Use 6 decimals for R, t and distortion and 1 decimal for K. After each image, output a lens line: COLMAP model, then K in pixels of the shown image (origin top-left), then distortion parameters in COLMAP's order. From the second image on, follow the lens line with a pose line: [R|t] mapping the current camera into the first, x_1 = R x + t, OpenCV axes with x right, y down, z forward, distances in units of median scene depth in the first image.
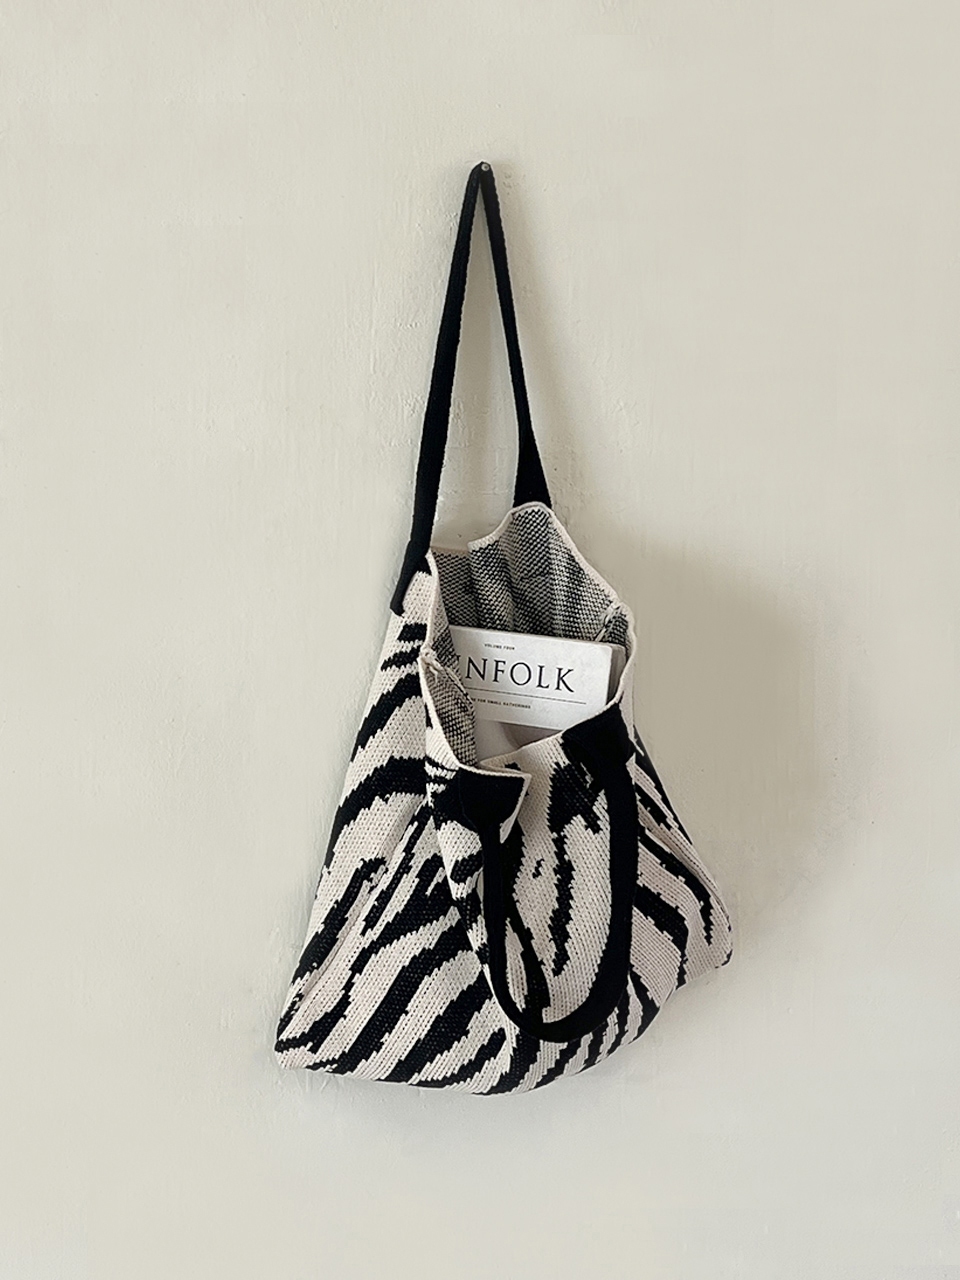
lens RADIAL K [[2198.5, 0, 423.3], [0, 2198.5, 633.5], [0, 0, 1]] dist [0.261924, 0.007364]
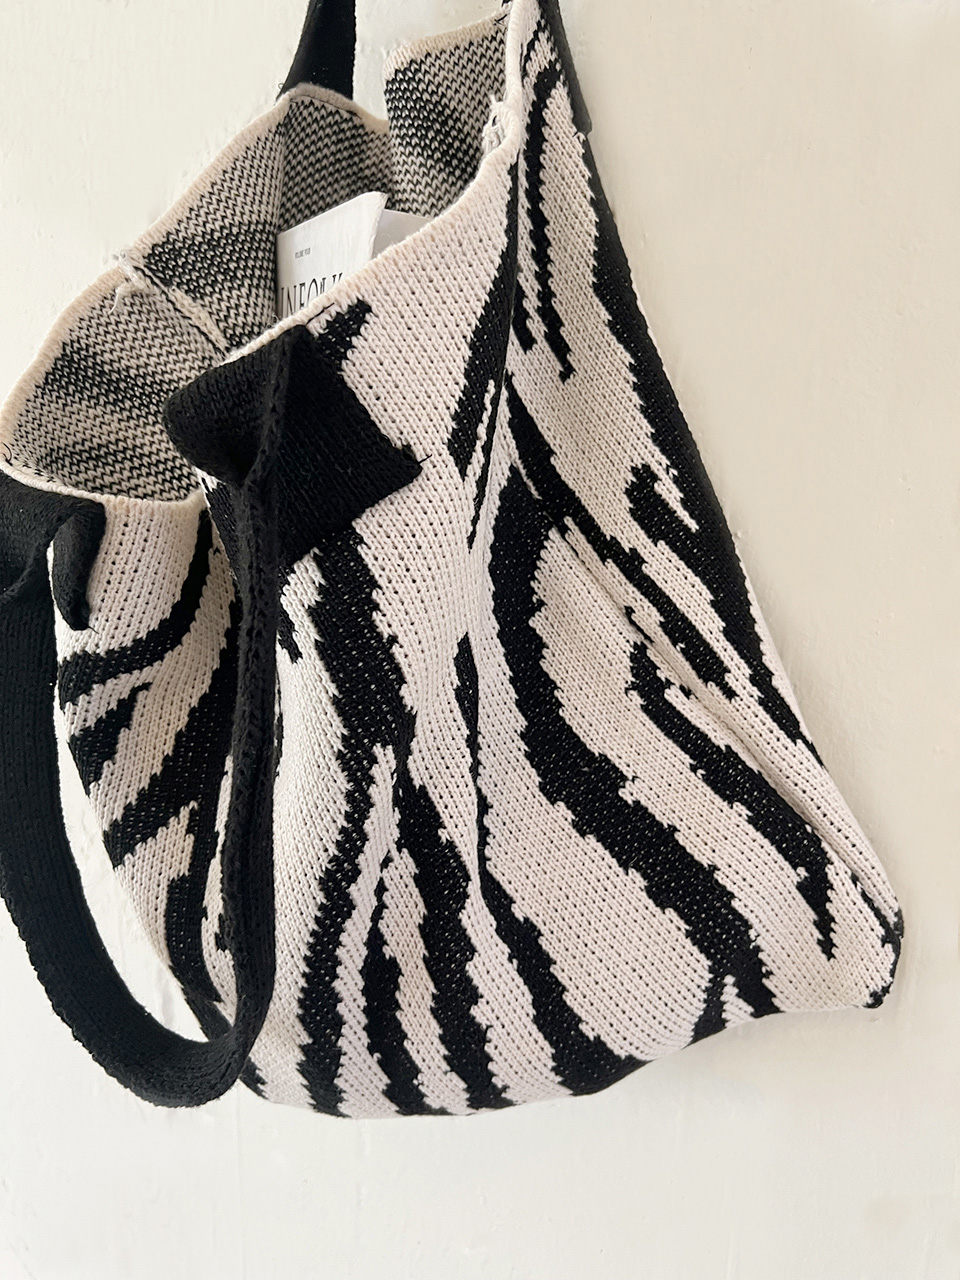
lens RADIAL K [[973.3, 0, 480.0], [0, 973.3, 640.0], [0, 0, 1]] dist [0.082773, -0.143773]
pose [[0.716115, 0.158423, -0.679766, 0.219849], [-0.084263, 0.986400, 0.141117, 0.055264], [0.692878, -0.043777, 0.719725, 0.860775]]
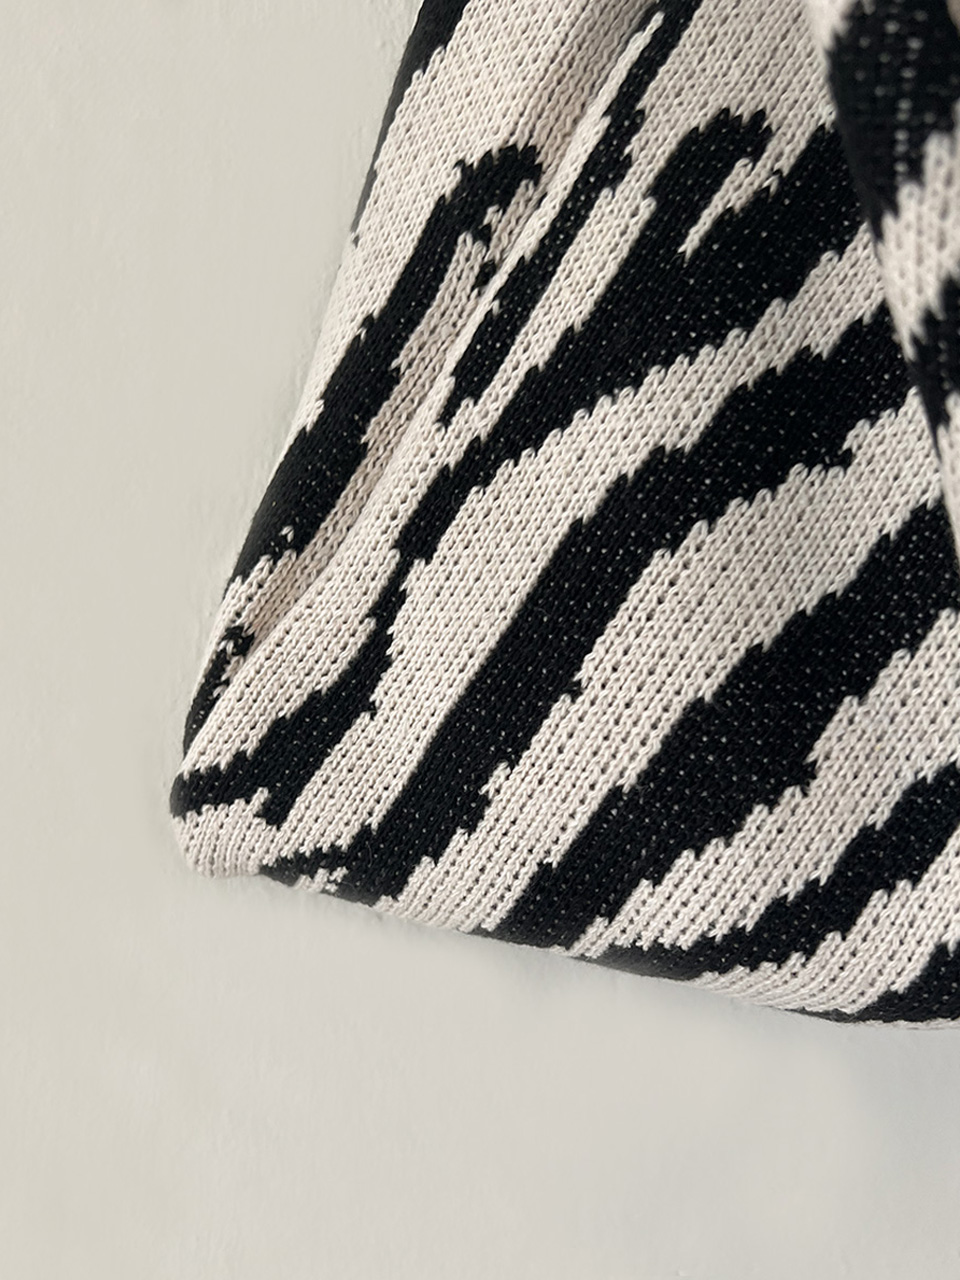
lens RADIAL K [[1115.1, 0, 479.8], [0, 1115.1, 734.2], [0, 0, 1]] dist [0.108764, -0.249289]
pose [[0.984200, 0.065583, -0.164464, 0.003637], [-0.068069, 0.997635, -0.009523, 0.177290], [0.163450, 0.020568, 0.986337, 0.857482]]
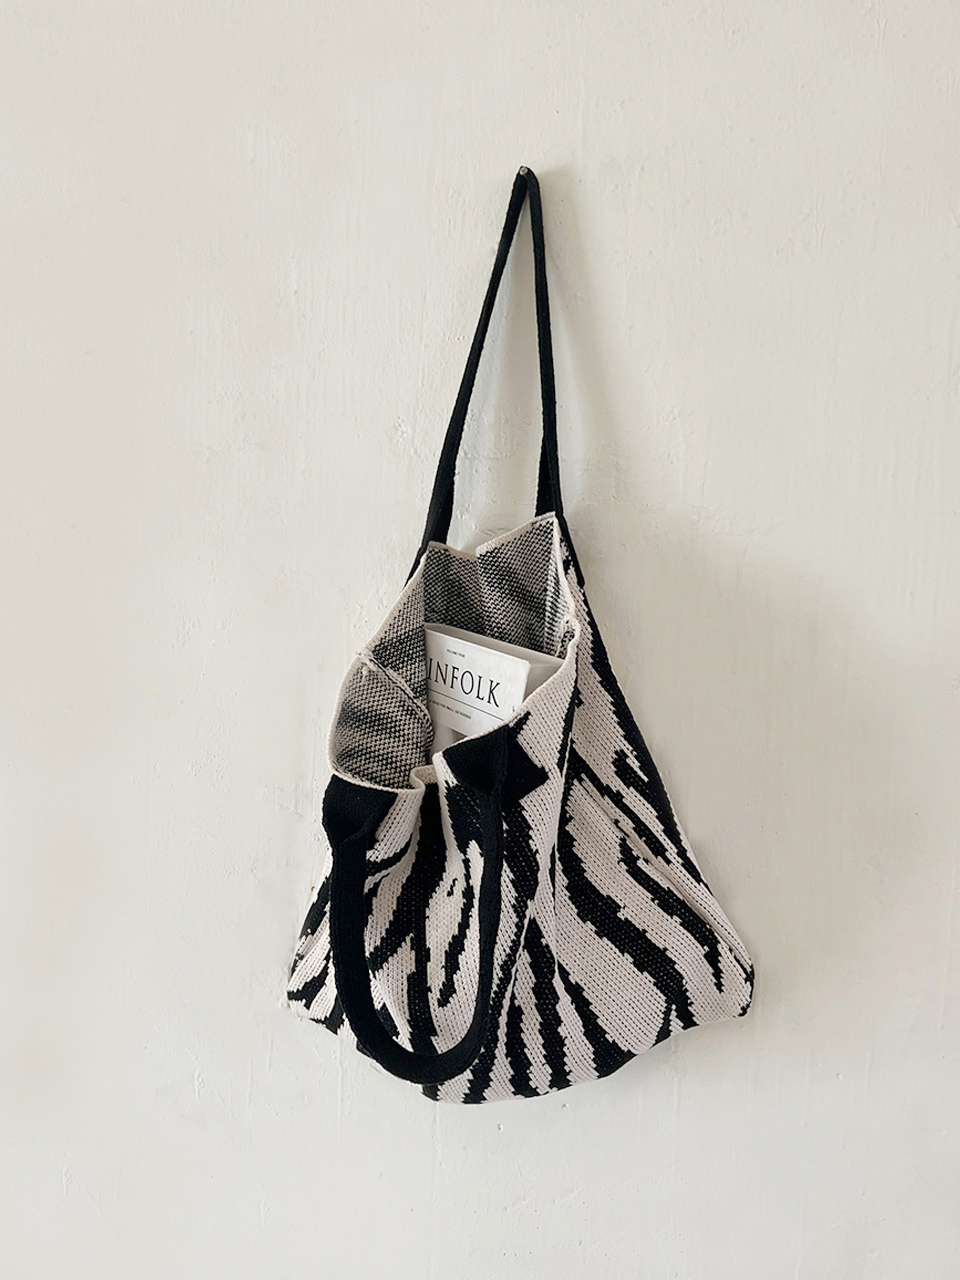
lens RADIAL K [[1064.3, 0, 478.2], [0, 1064.3, 648.4], [0, 0, 1]] dist [0.187426, -0.493886]
pose [[0.836893, 0.080325, -0.541441, 0.297613], [-0.072181, 0.996731, 0.036300, -0.013964], [0.542586, 0.008702, 0.839955, 0.600720]]
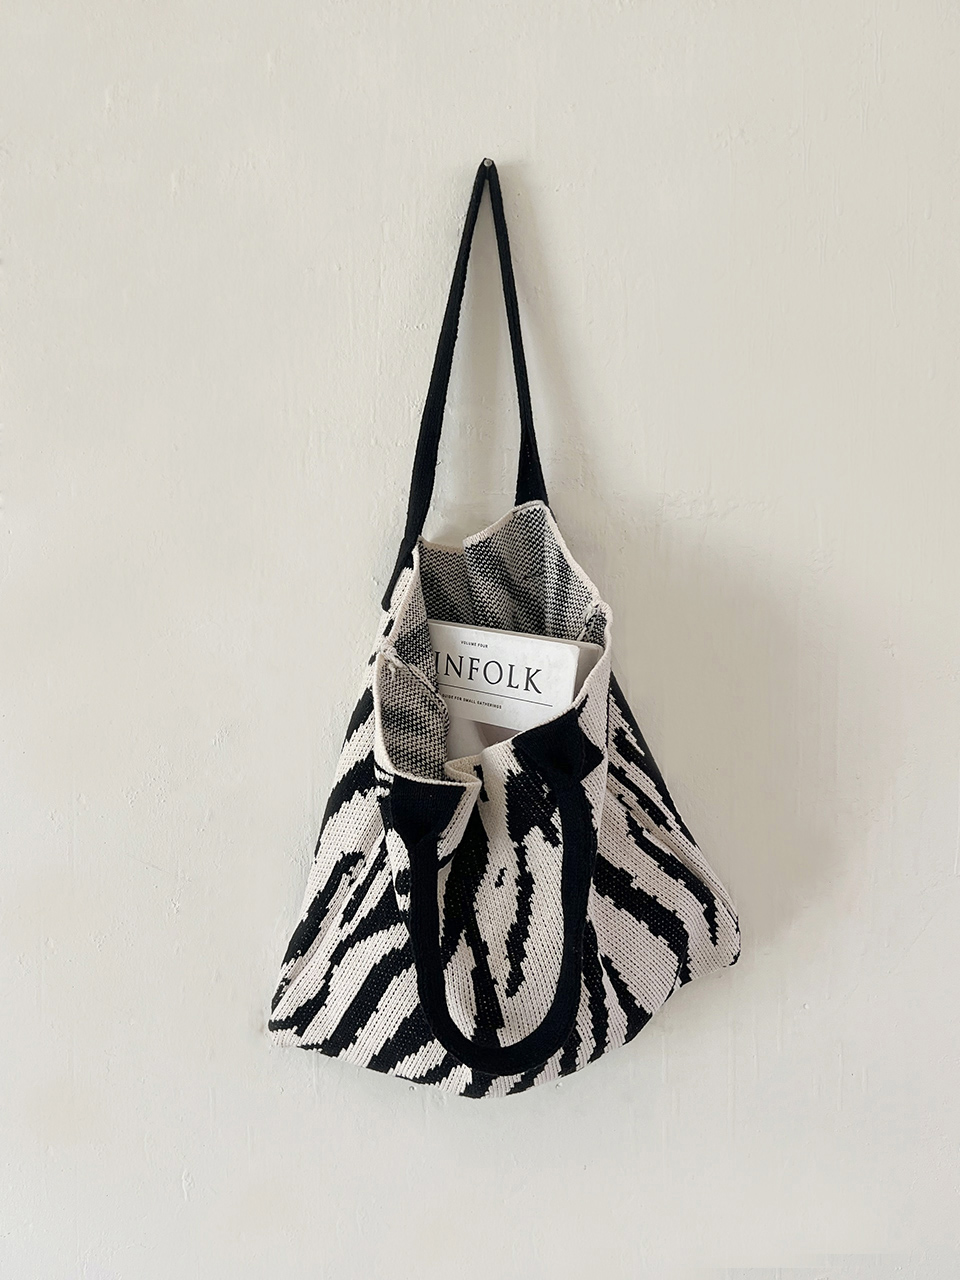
lens RADIAL K [[1124.3, 0, 473.7], [0, 1124.3, 641.6], [0, 0, 1]] dist [0.215583, -0.654785]
pose [[0.974279, 0.019570, -0.224492, 0.145208], [-0.016933, 0.999763, 0.013670, -0.001915], [0.224707, -0.009517, 0.974380, 0.508904]]
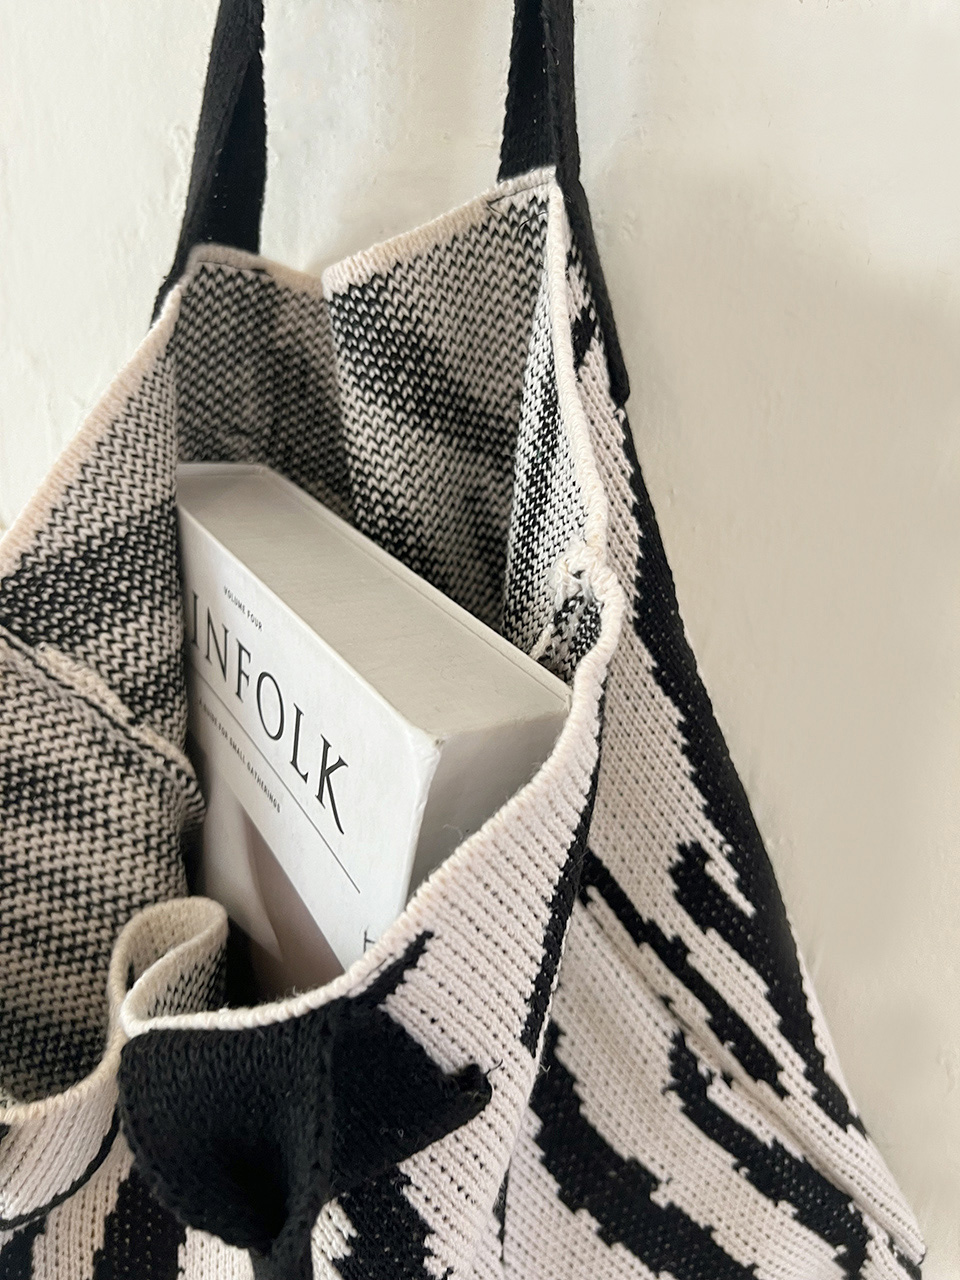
lens RADIAL K [[1003.8, 0, 485.4], [0, 1003.8, 640.0], [0, 0, 1]] dist [0.004437, 0.002940]
pose [[0.840399, 0.255644, -0.477886, 0.138050], [-0.103079, 0.941061, 0.322146, -0.041597], [0.532075, -0.221471, 0.817219, 0.886578]]
